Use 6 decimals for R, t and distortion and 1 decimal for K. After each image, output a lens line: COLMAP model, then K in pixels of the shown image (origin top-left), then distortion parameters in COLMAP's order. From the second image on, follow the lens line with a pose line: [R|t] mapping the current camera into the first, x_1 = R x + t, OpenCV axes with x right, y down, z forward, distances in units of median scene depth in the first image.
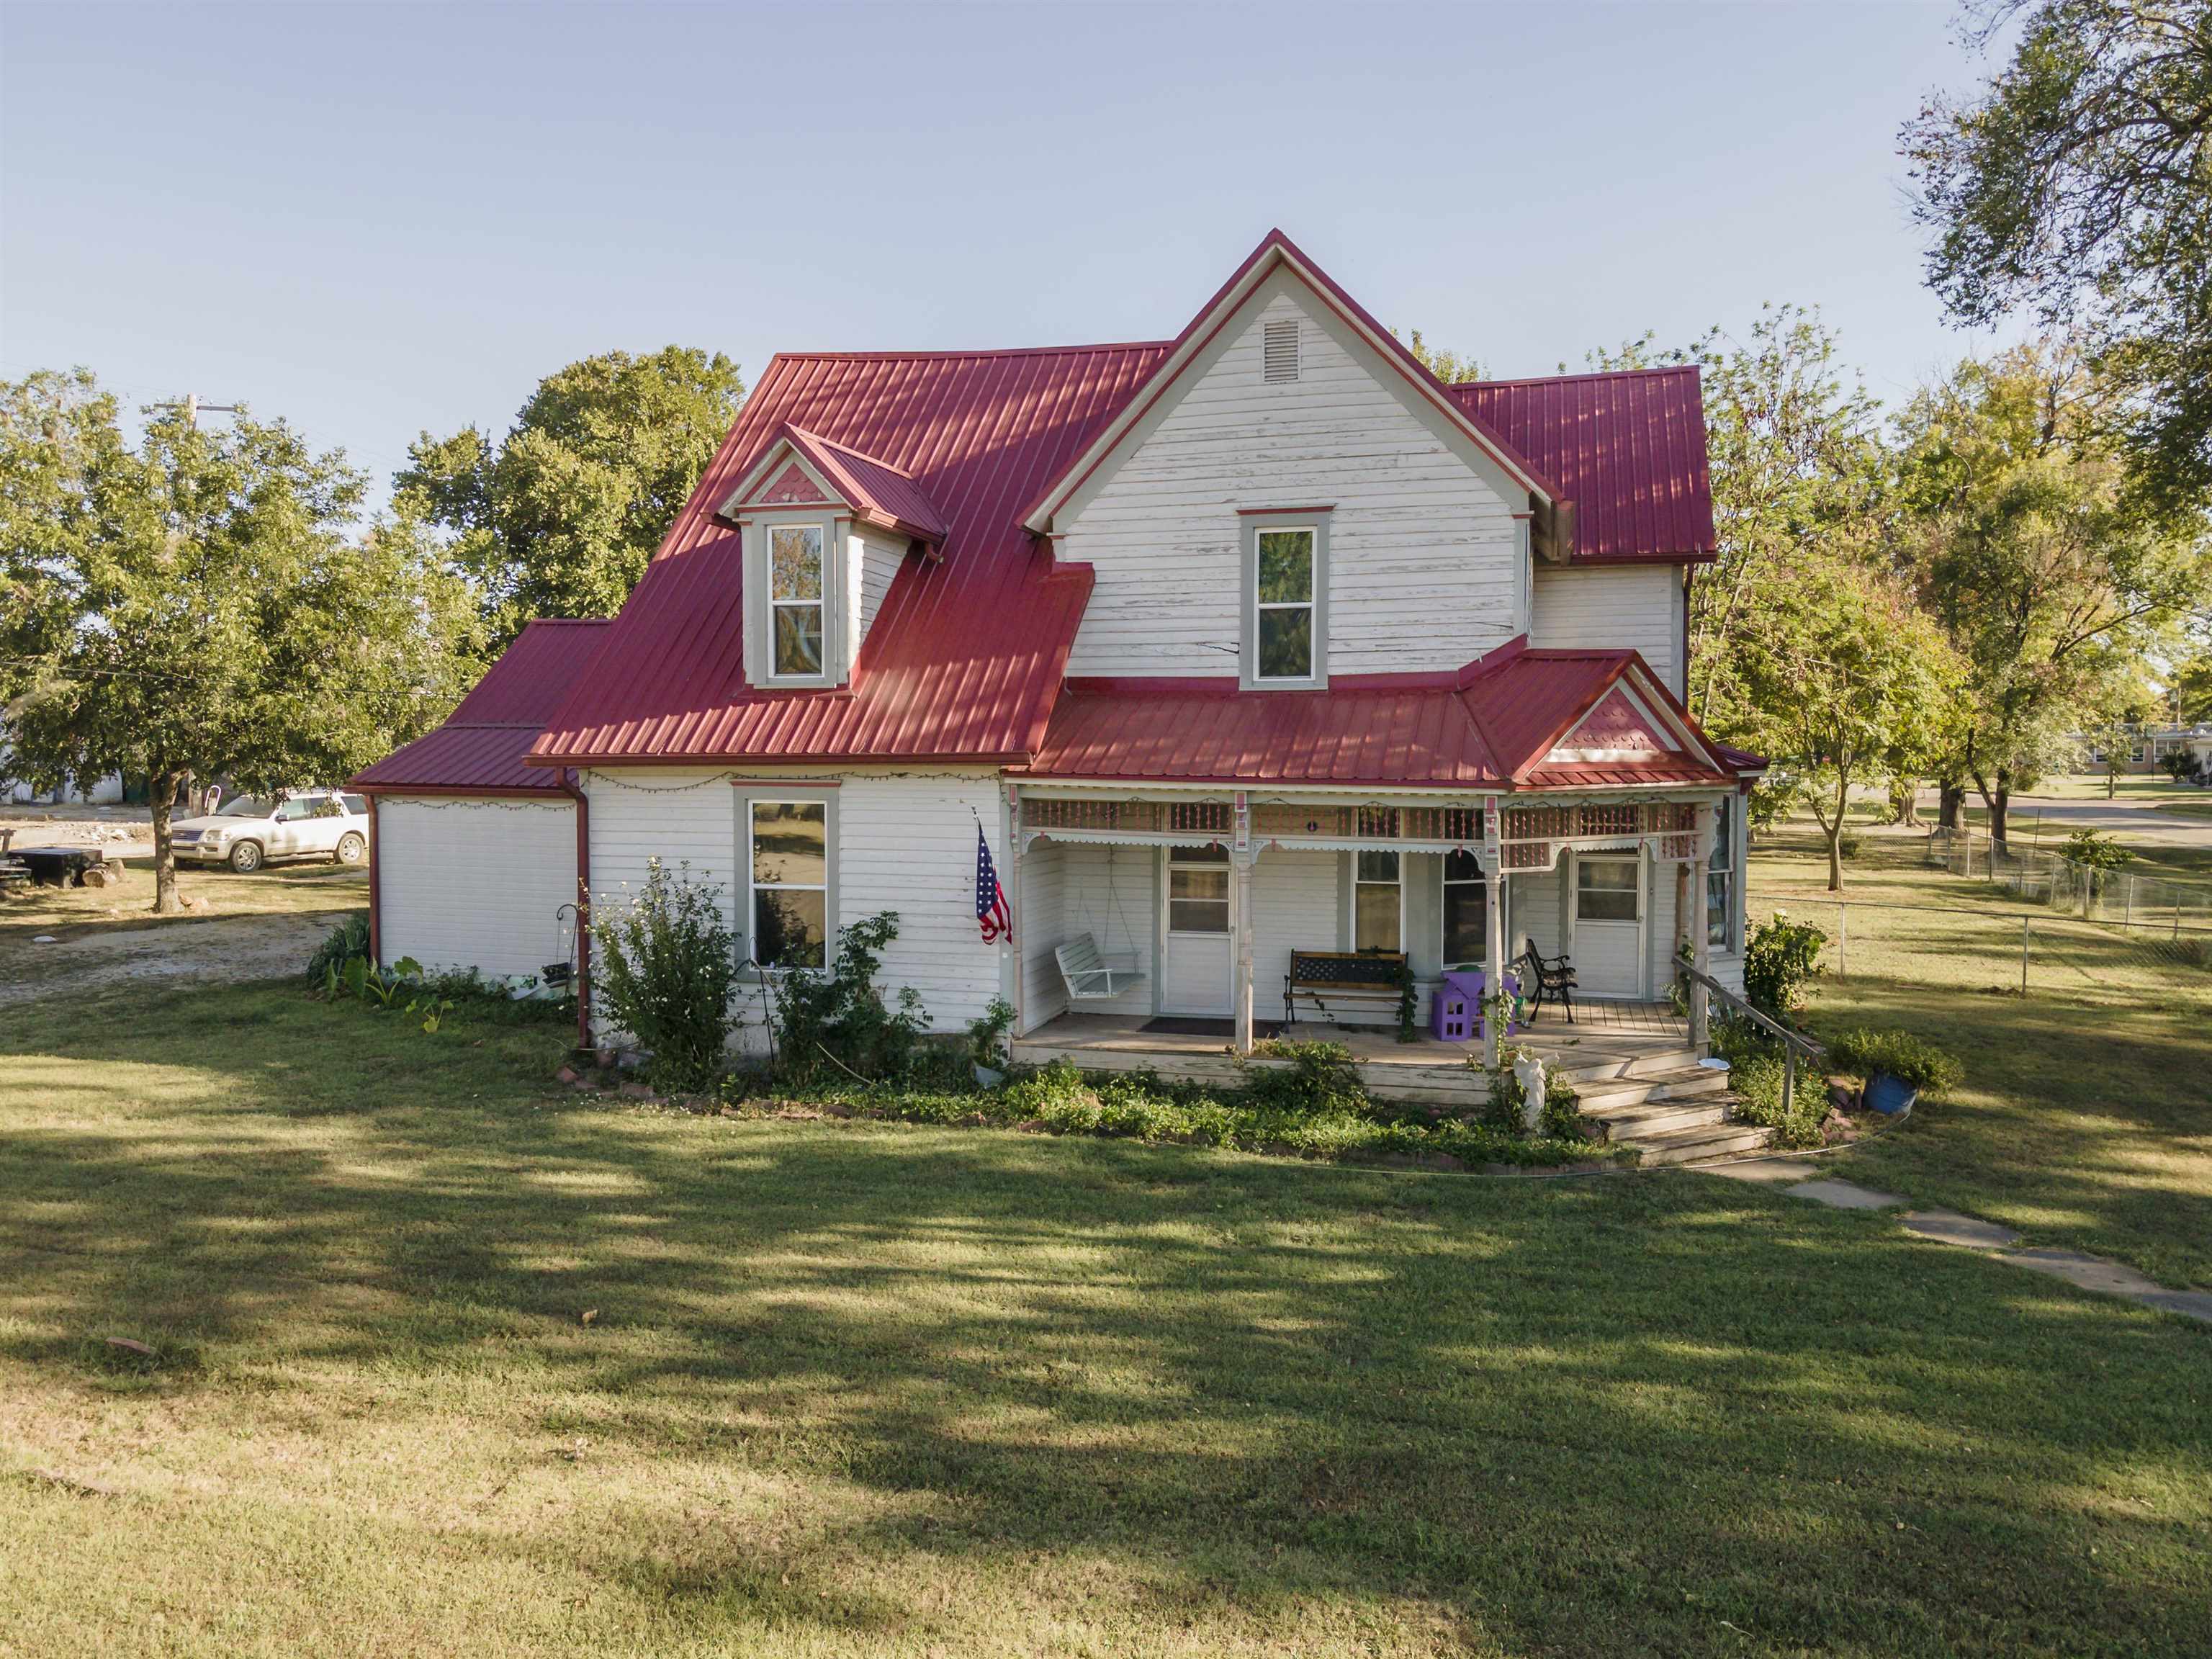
lens RADIAL K [[1564.2, 0, 1106.4], [0, 1564.2, 871.8], [0, 0, 1]] dist [0.004914, 0.000425]
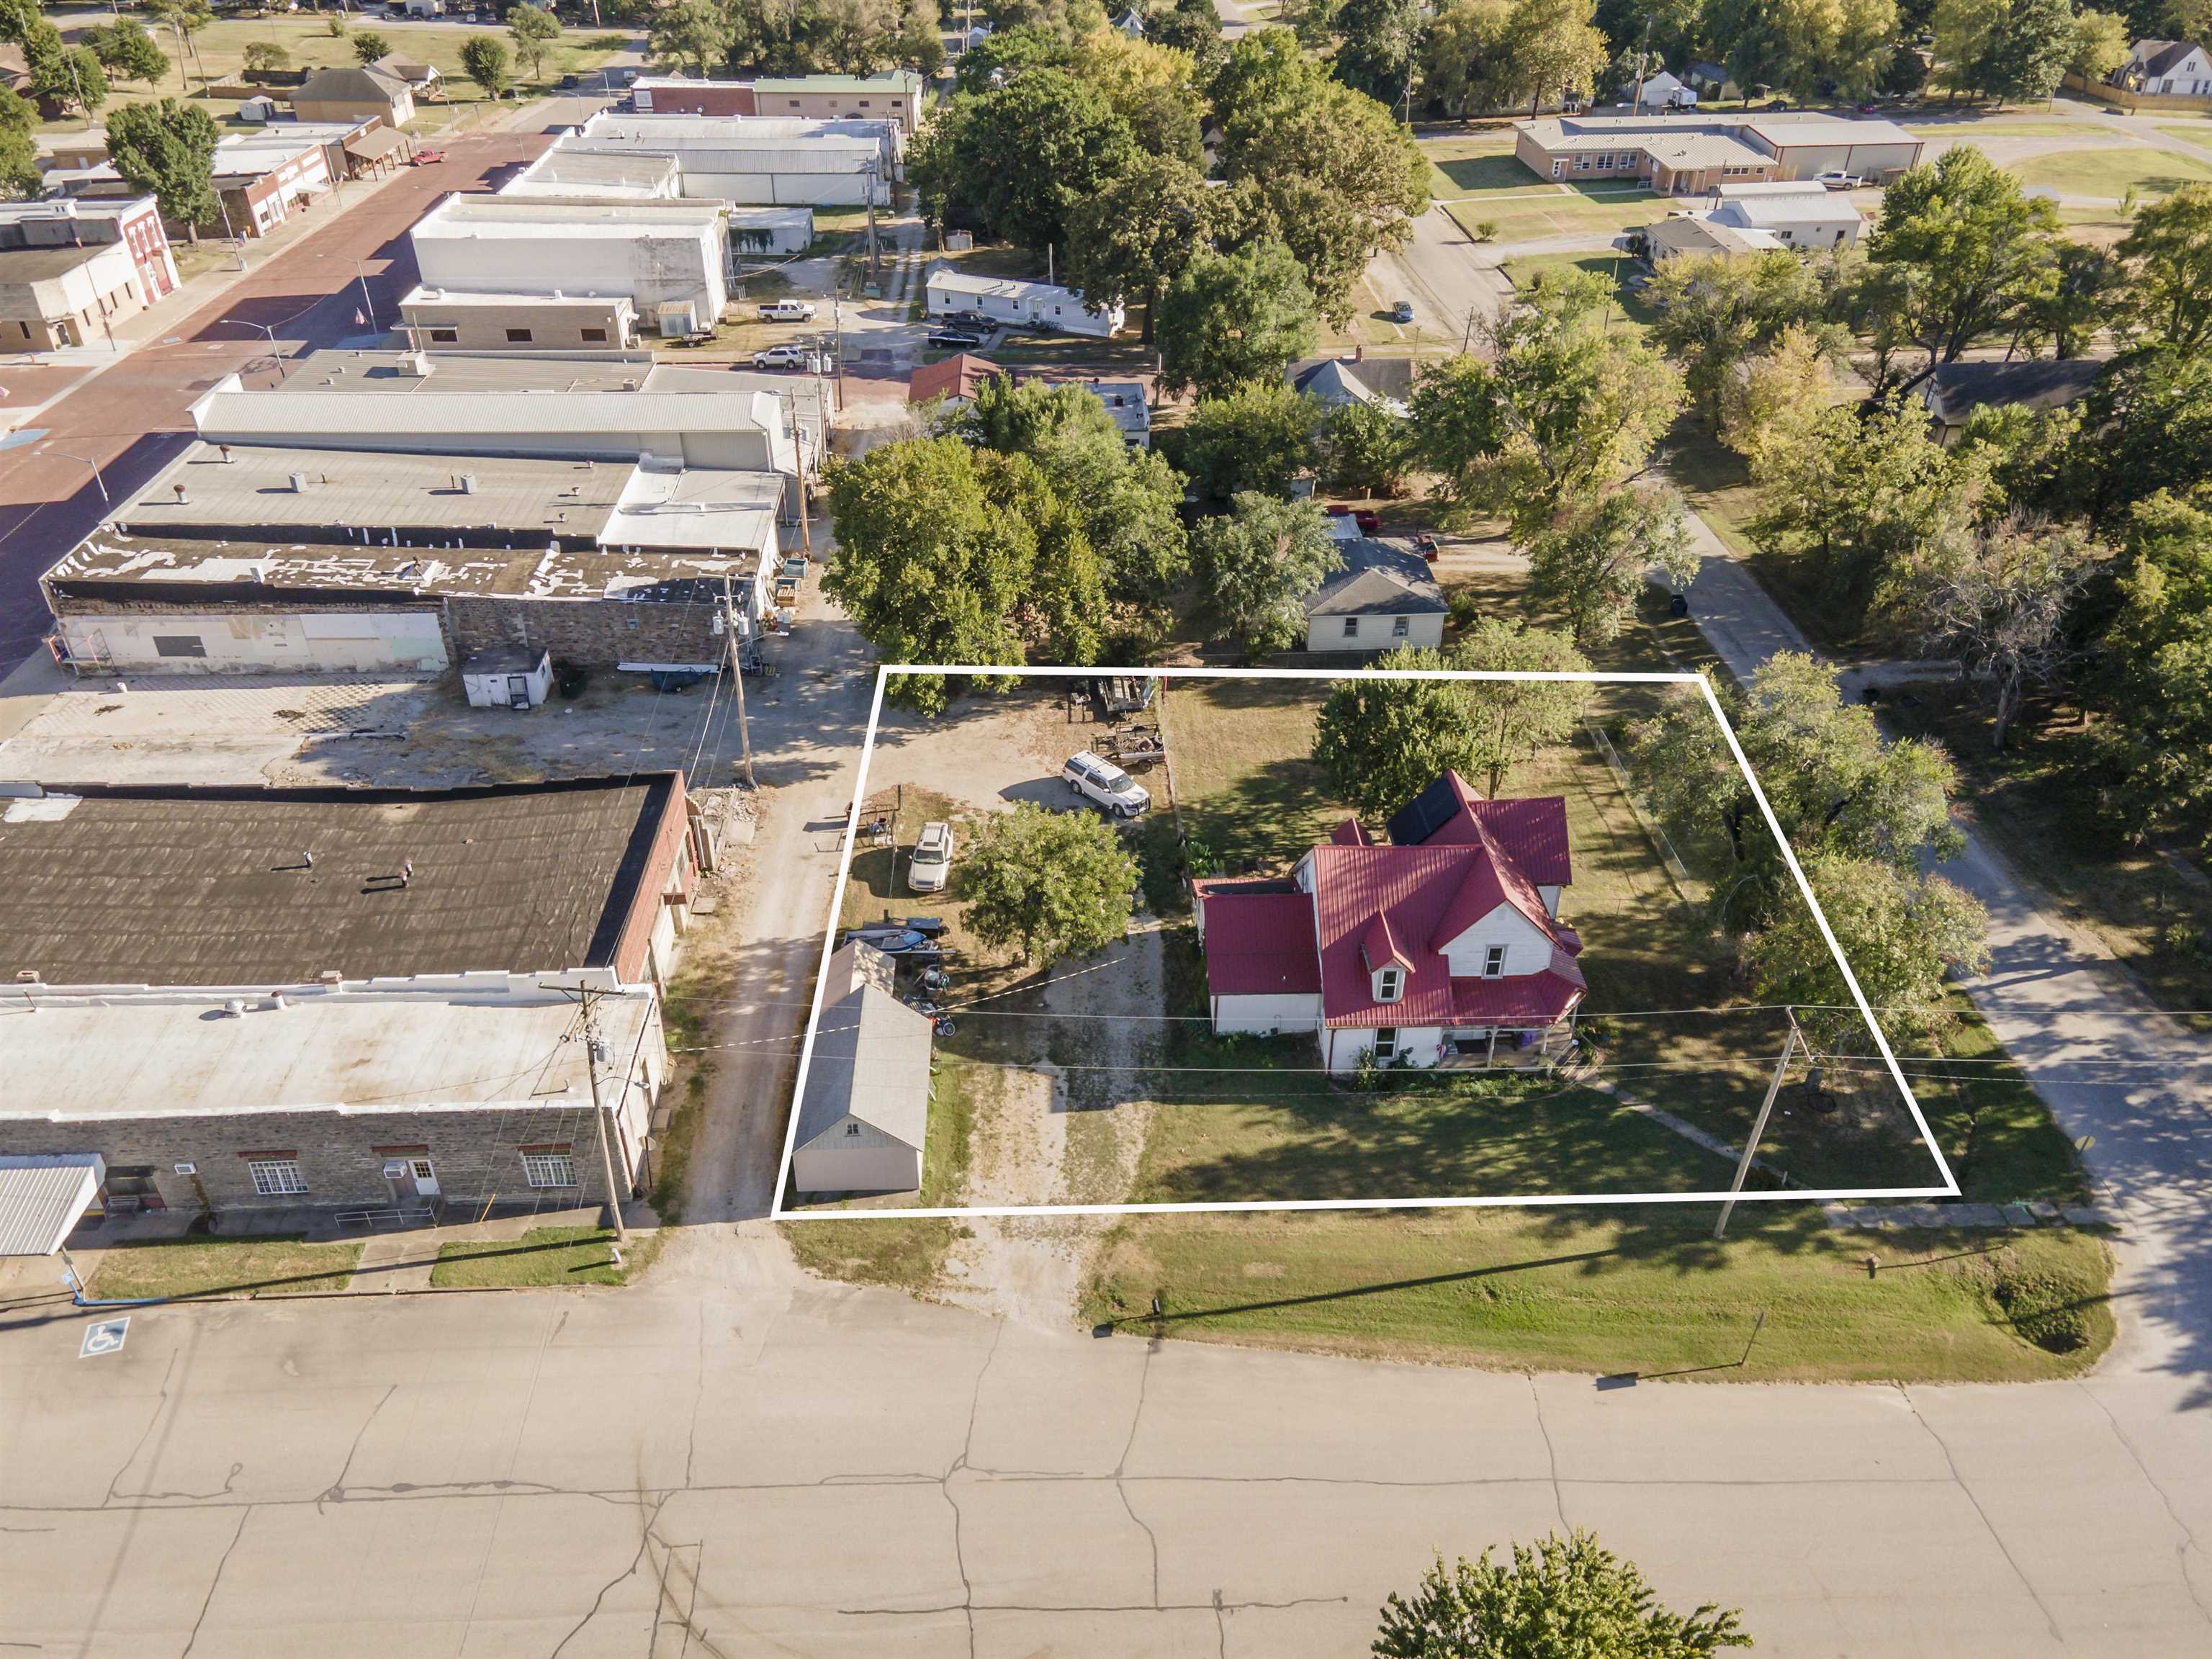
lens RADIAL K [[1640.6, 0, 1106.0], [0, 1640.6, 829.5], [0, 0, 1]] dist [0.028553, 0.001604]
pose [[0.941227, -0.176002, 0.288296, -2.098268], [0.018301, 0.878836, 0.476773, -2.634209], [-0.337278, -0.443476, 0.830405, -2.175264]]
